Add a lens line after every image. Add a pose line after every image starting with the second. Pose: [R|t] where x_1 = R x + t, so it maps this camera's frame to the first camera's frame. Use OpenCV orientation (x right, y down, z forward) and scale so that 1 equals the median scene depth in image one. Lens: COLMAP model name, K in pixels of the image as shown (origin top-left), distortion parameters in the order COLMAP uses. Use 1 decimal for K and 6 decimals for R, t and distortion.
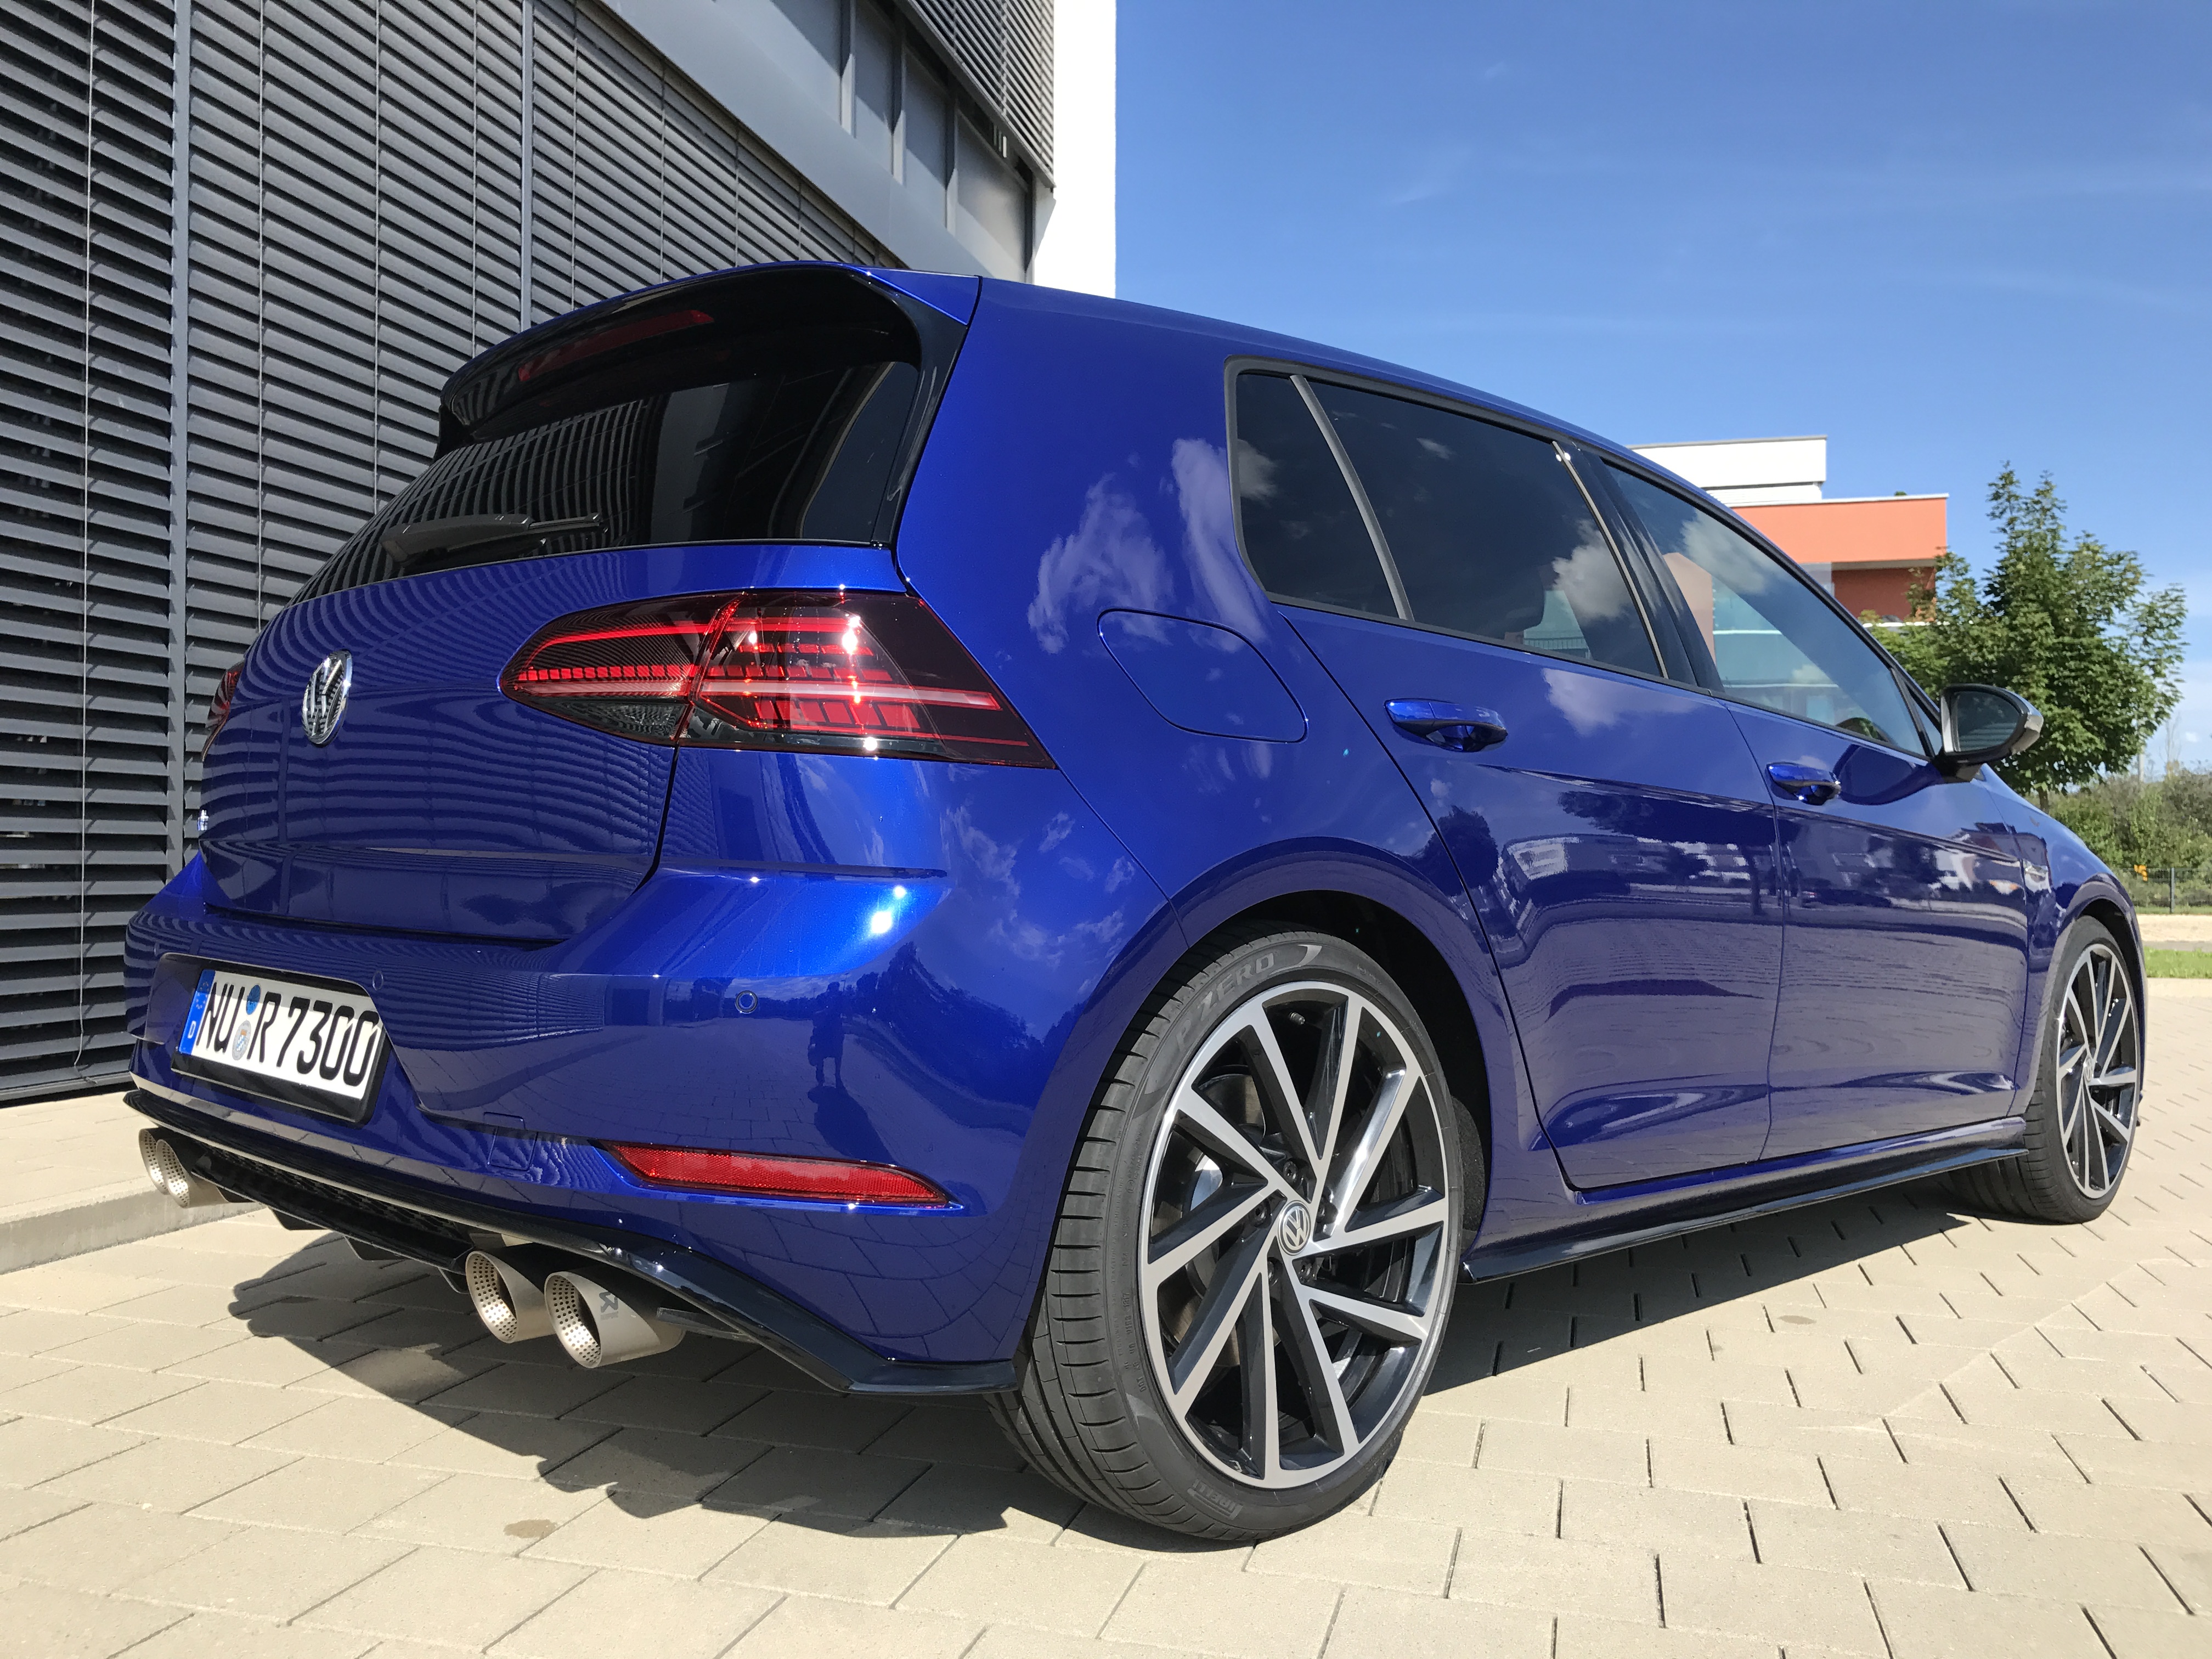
lens RADIAL K [[1900.4, 0, 1106.0], [0, 1900.4, 829.5], [0, 0, 1]] dist [0.028864, -0.004130]
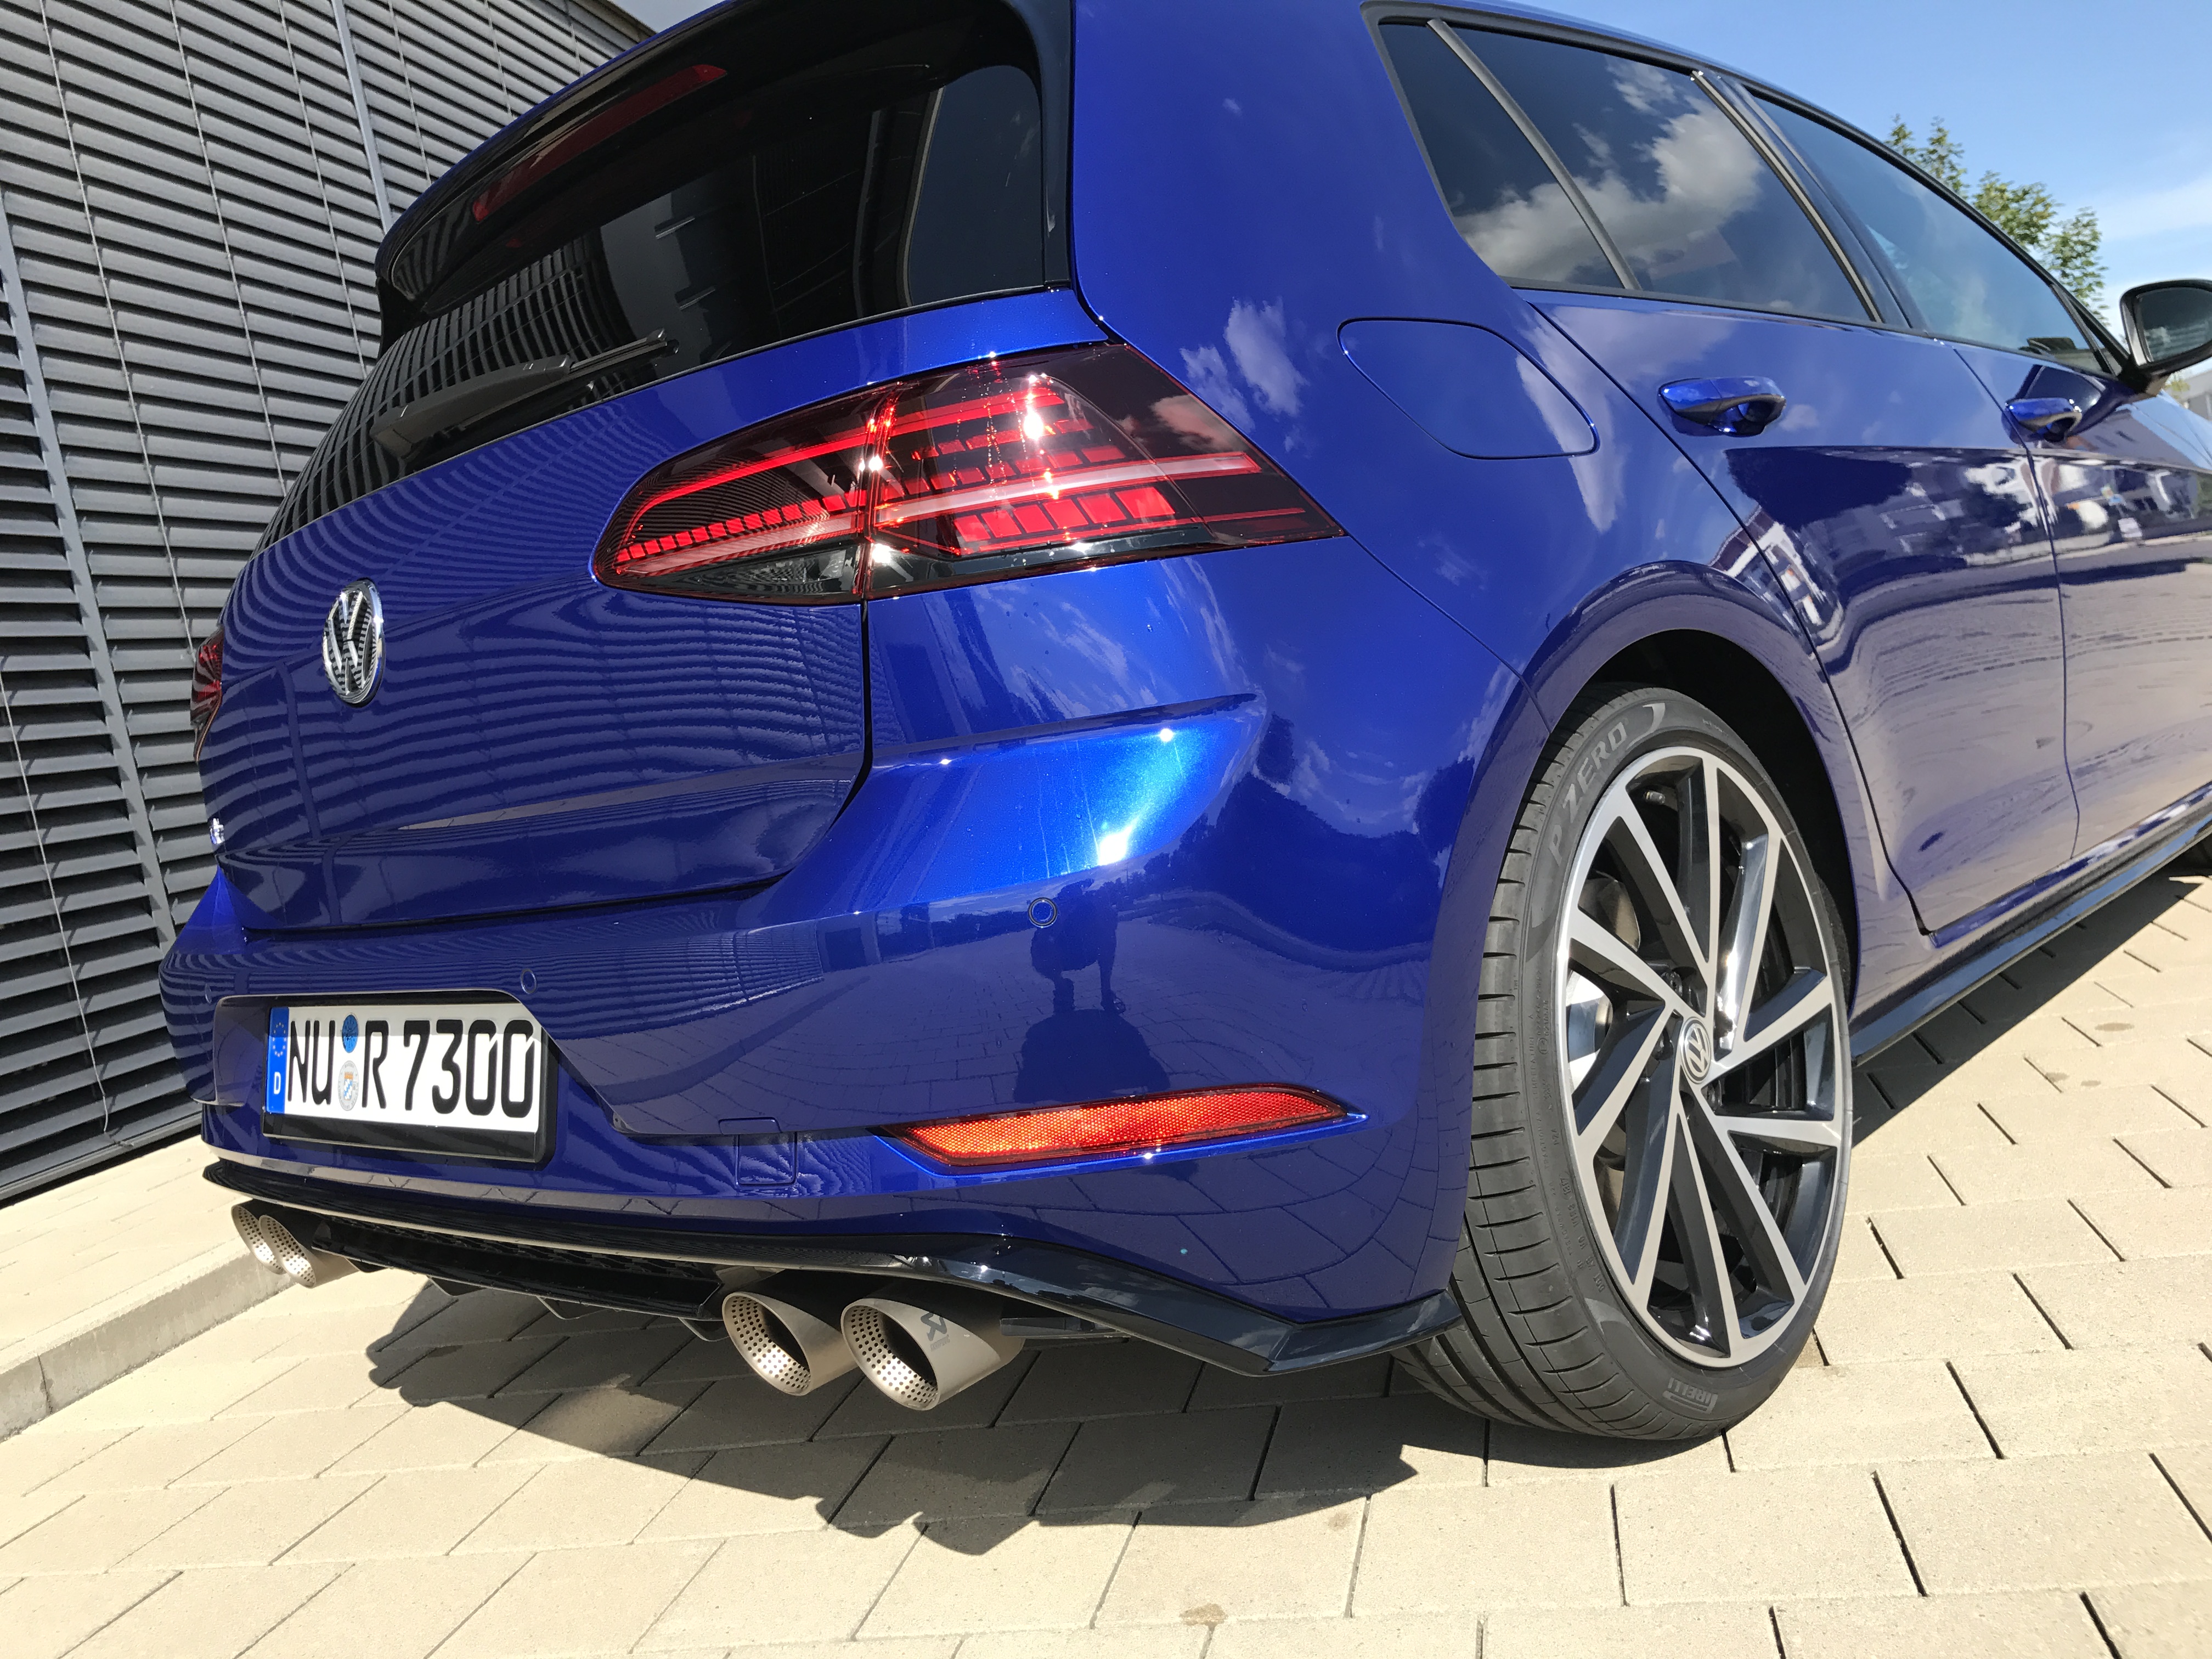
lens RADIAL K [[1897.7, 0, 1106.0], [0, 1897.7, 829.5], [0, 0, 1]] dist [0.005400, -0.009548]
pose [[0.979678, -0.199068, 0.024543, -0.142472], [0.196306, 0.976733, 0.086354, -0.001102], [-0.041162, -0.079781, 0.995962, 0.207212]]
